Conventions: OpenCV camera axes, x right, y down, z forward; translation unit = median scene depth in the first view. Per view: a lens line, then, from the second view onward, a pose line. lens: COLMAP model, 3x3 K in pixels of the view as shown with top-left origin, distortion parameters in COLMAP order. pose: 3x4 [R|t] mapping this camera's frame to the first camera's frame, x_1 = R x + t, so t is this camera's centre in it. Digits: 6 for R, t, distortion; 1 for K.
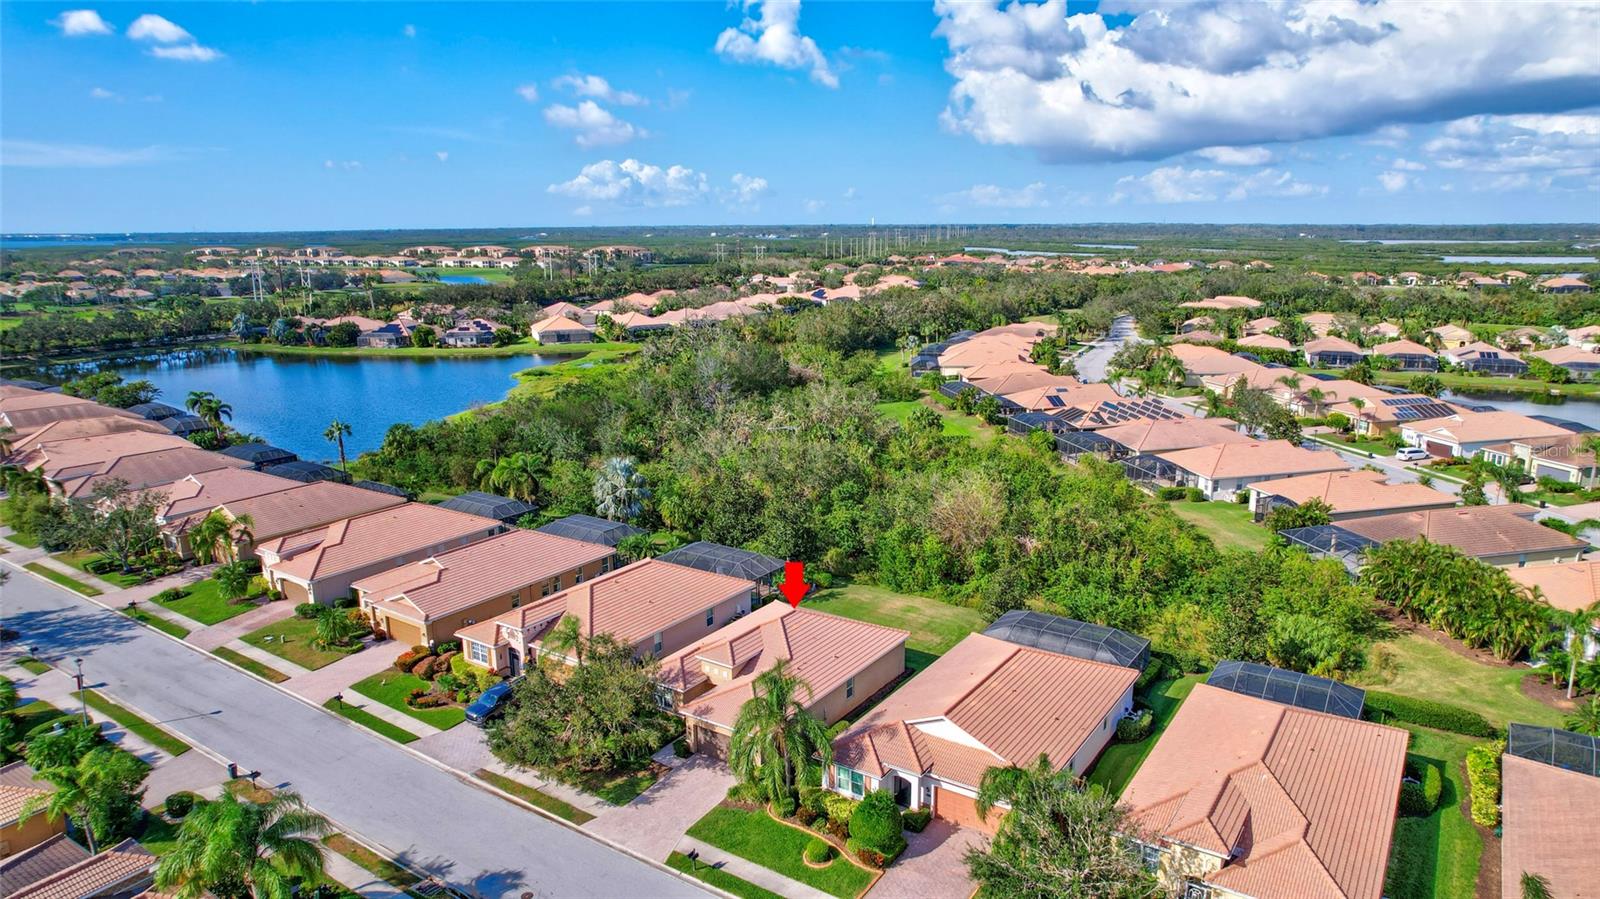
lens RADIAL K [[1007.9, 0, 800.0], [0, 1007.9, 449.5], [0, 0, 1]] dist [-0.002535, -0.000817]
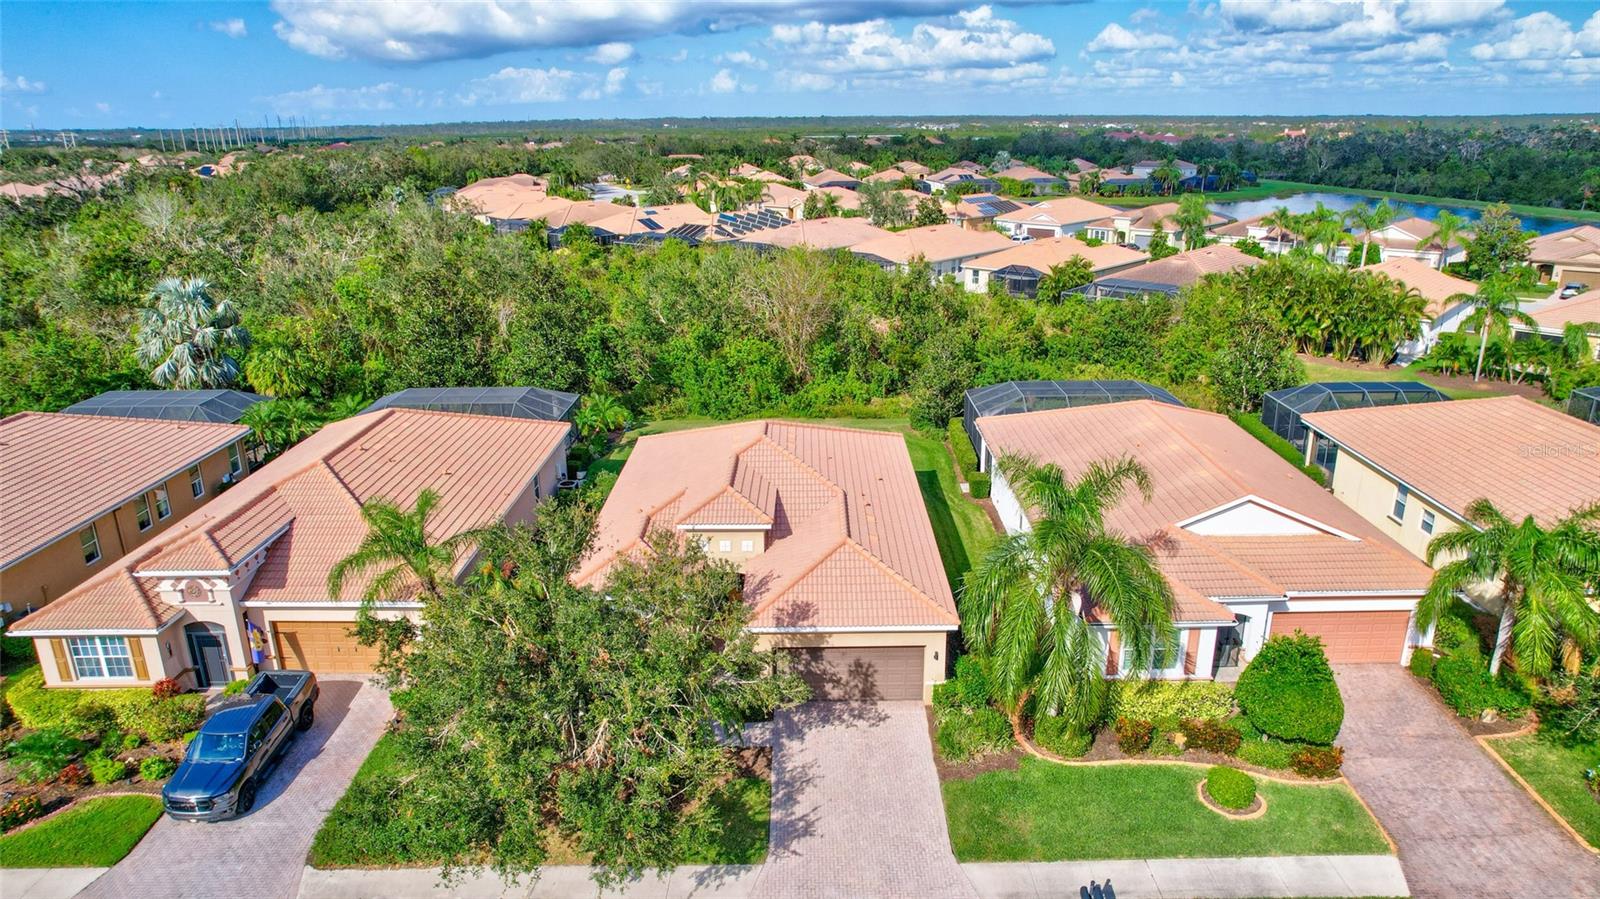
lens RADIAL K [[1007.9, 0, 800.0], [0, 1007.9, 449.5], [0, 0, 1]] dist [-0.002535, -0.000817]
pose [[0.830843, -0.174463, 0.528453, -0.287788], [0.126169, 0.983915, 0.126464, 0.104488], [-0.542016, -0.038397, 0.839490, 0.514169]]
